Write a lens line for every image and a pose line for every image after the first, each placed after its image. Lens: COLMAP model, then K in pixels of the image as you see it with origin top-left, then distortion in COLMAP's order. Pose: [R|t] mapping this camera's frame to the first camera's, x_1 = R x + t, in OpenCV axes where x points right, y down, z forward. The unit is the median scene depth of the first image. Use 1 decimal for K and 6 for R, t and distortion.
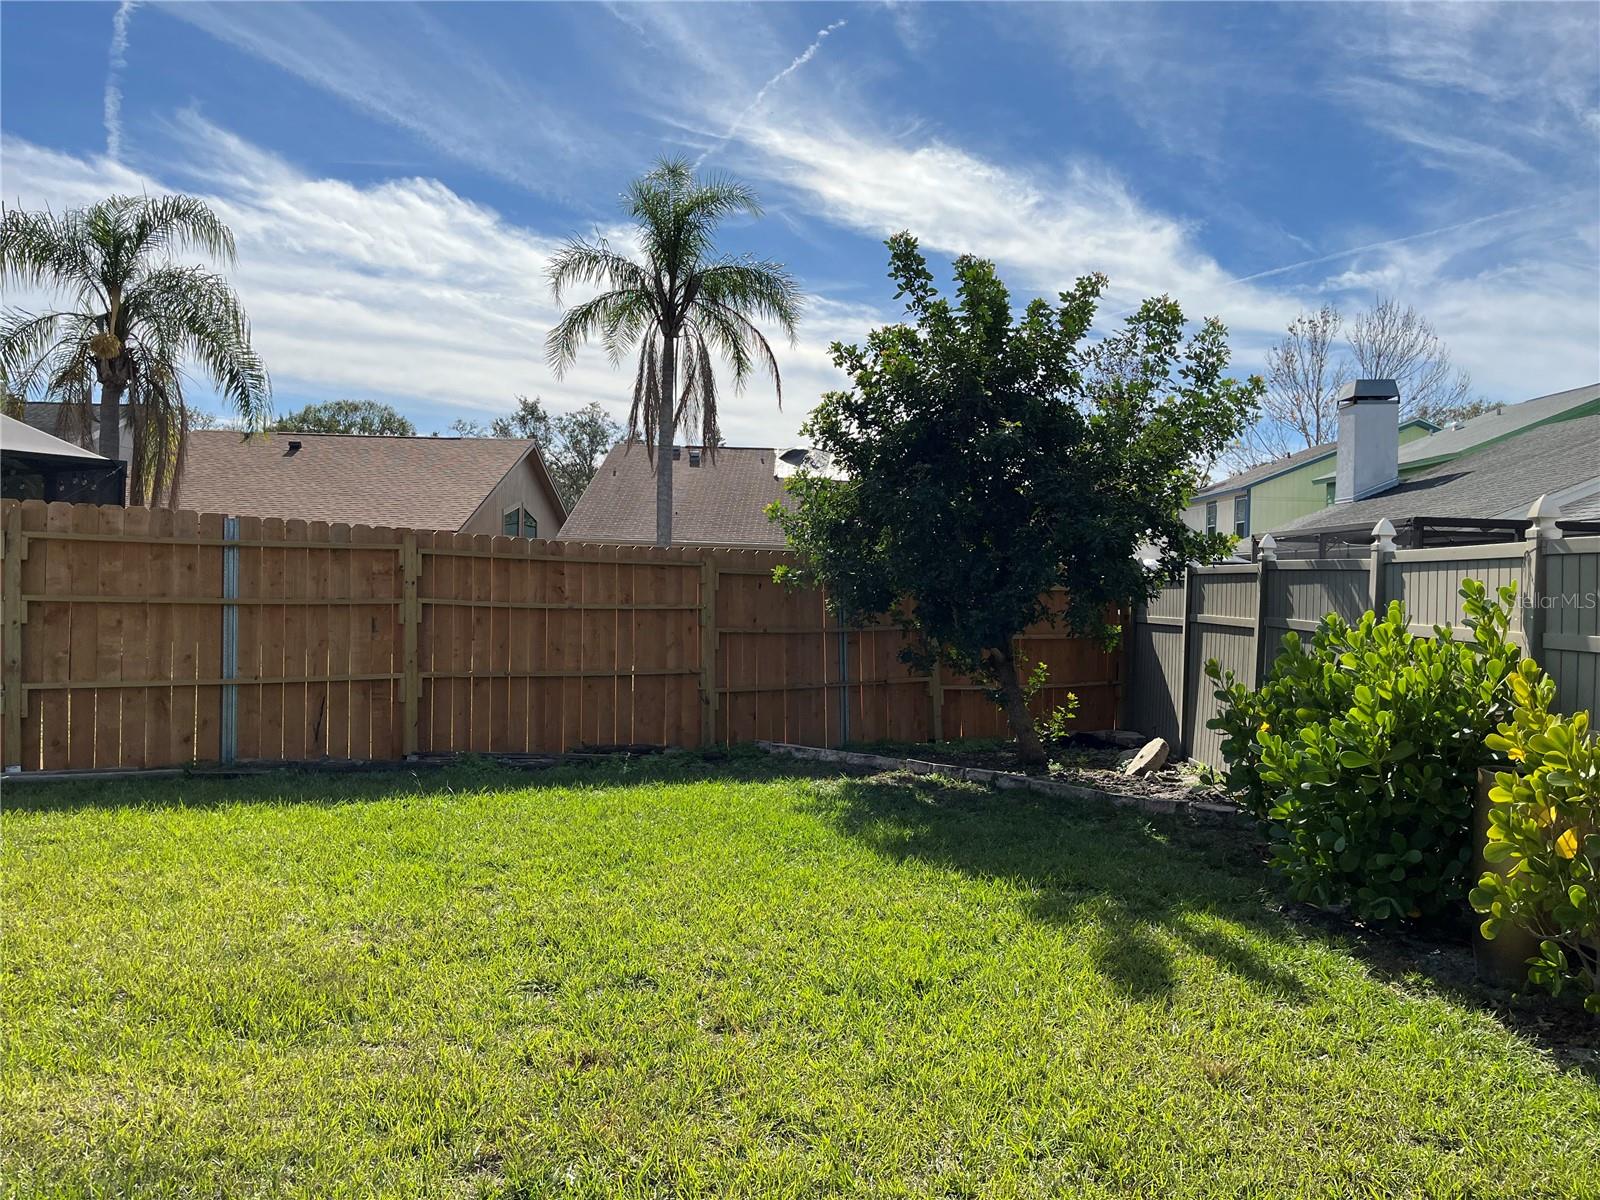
lens RADIAL K [[1215.9, 0, 796.6], [0, 1215.9, 599.9], [0, 0, 1]] dist [0.051526, -0.015110]
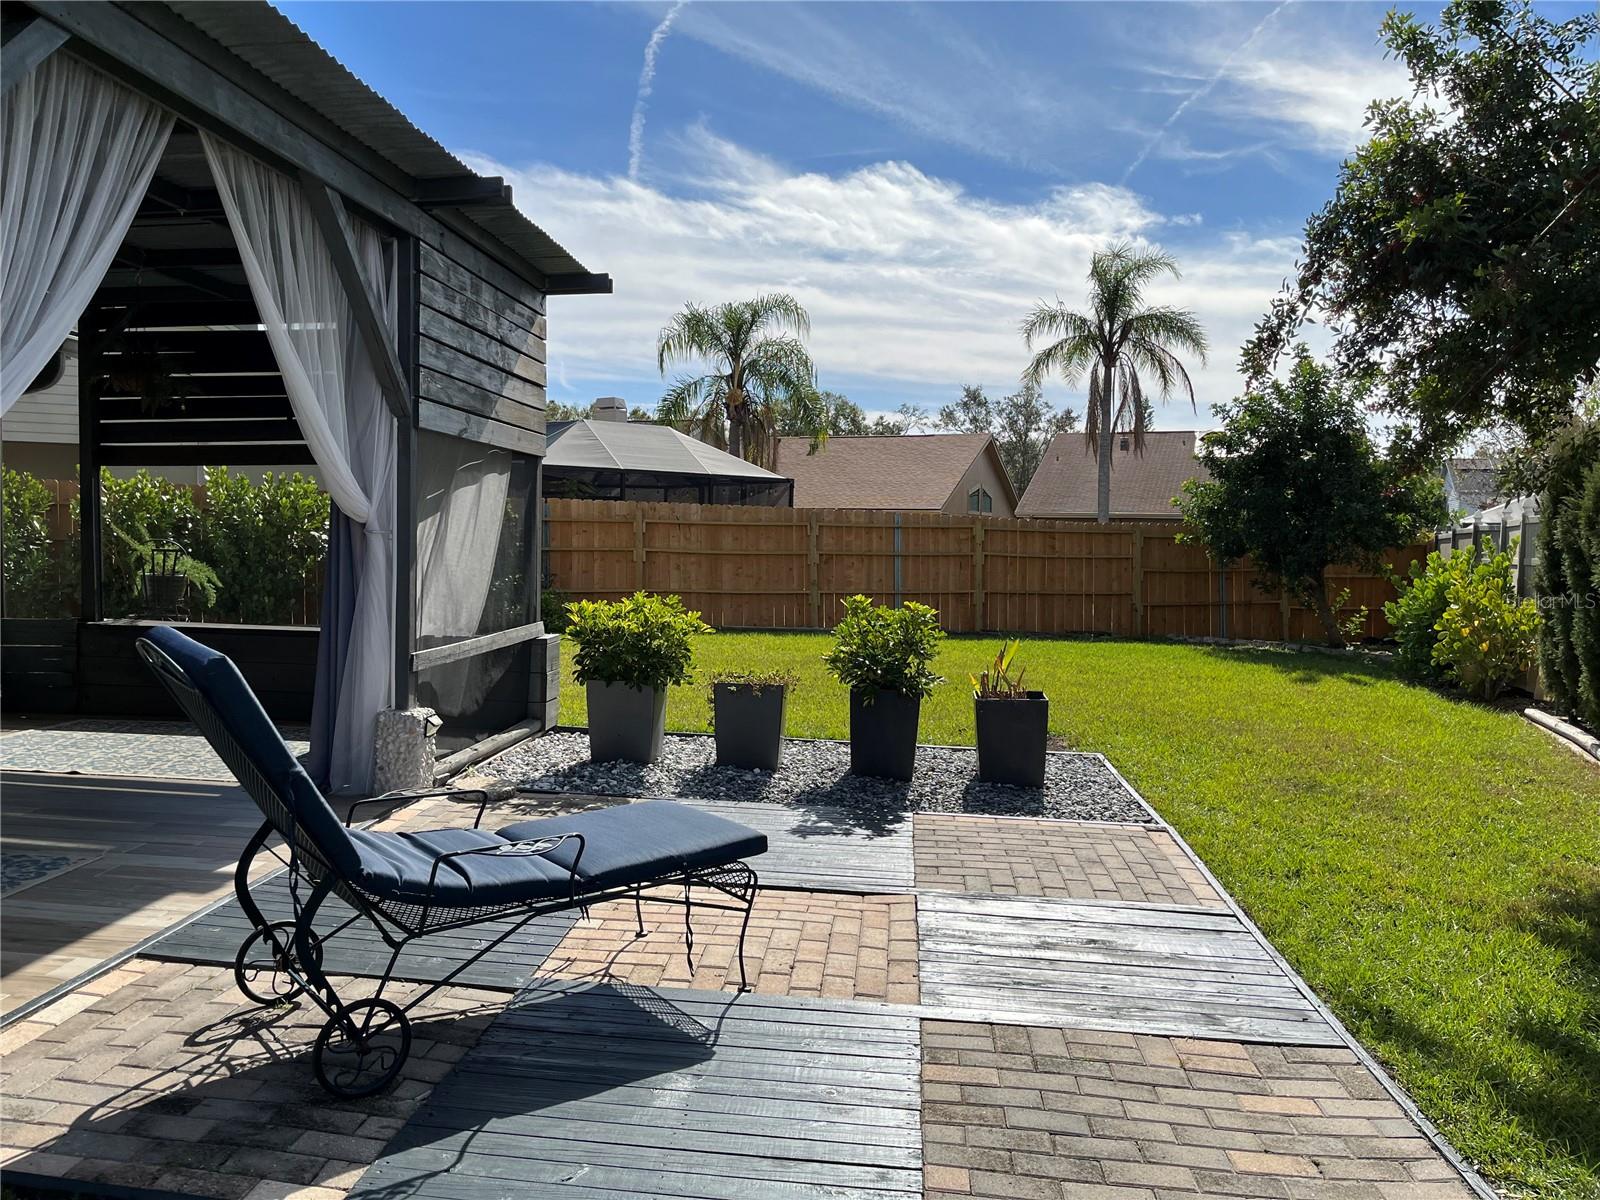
lens RADIAL K [[1215.9, 0, 792.8], [0, 1215.9, 589.2], [0, 0, 1]] dist [0.051526, -0.015110]
pose [[0.940146, 0.003068, -0.340759, 0.031658], [0.002523, 0.999869, 0.015961, 0.012137], [0.340763, -0.015866, 0.940015, -0.428081]]
